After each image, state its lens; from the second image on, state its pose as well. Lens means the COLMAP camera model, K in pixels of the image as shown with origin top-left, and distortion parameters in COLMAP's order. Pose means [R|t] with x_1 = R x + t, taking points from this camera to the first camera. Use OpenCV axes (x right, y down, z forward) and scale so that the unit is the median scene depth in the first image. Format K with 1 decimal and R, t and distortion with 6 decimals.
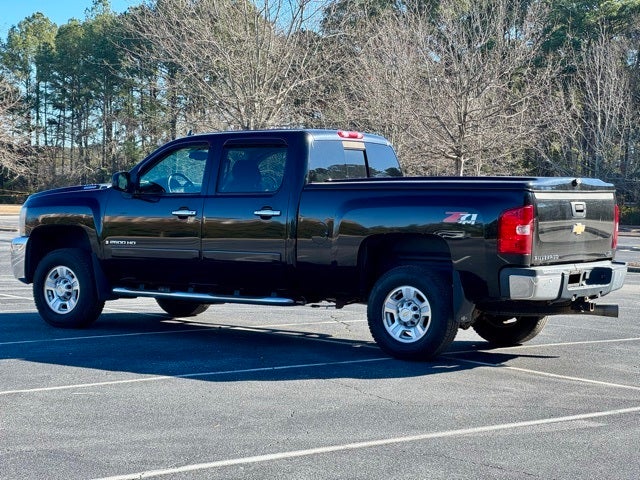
lens RADIAL K [[1431.2, 0, 321.2], [0, 1431.2, 241.9], [0, 0, 1]] dist [0.012318, 0.000000]
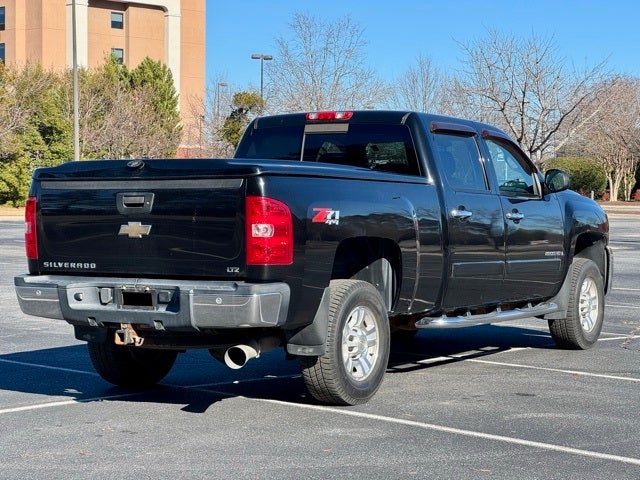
lens RADIAL K [[1431.2, 0, 318.1], [0, 1431.2, 239.3], [0, 0, 1]] dist [0.012318, 0.000000]
pose [[0.081352, 0.011284, -0.996622, 0.756864], [-0.035515, 0.999334, 0.008416, -0.011504], [0.996052, 0.034710, 0.081698, 0.862316]]
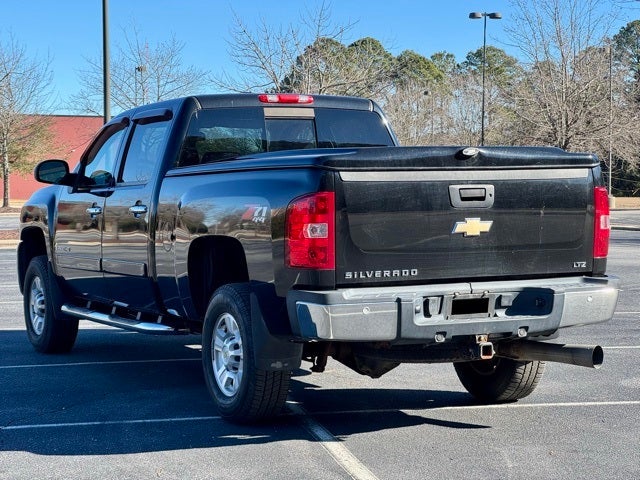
lens RADIAL K [[1431.2, 0, 321.5], [0, 1431.2, 239.9], [0, 0, 1]] dist [0.012318, 0.000000]
pose [[0.879217, -0.006561, -0.476377, 0.351501], [0.008267, 0.999965, 0.001484, -0.004191], [0.476350, -0.005243, 0.879240, 0.346412]]
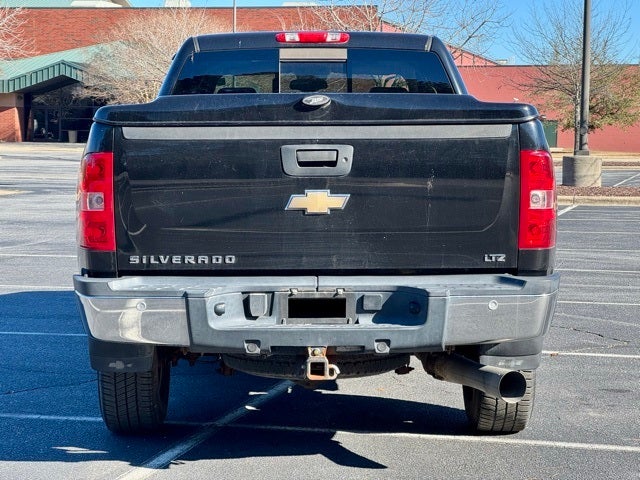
lens RADIAL K [[1431.2, 0, 313.3], [0, 1431.2, 215.1], [0, 0, 1]] dist [0.012318, 0.000000]
pose [[0.585900, 0.025867, -0.809971, 0.466630], [-0.016868, 0.999663, 0.019723, -0.011774], [0.810208, 0.002107, 0.586139, 0.604147]]
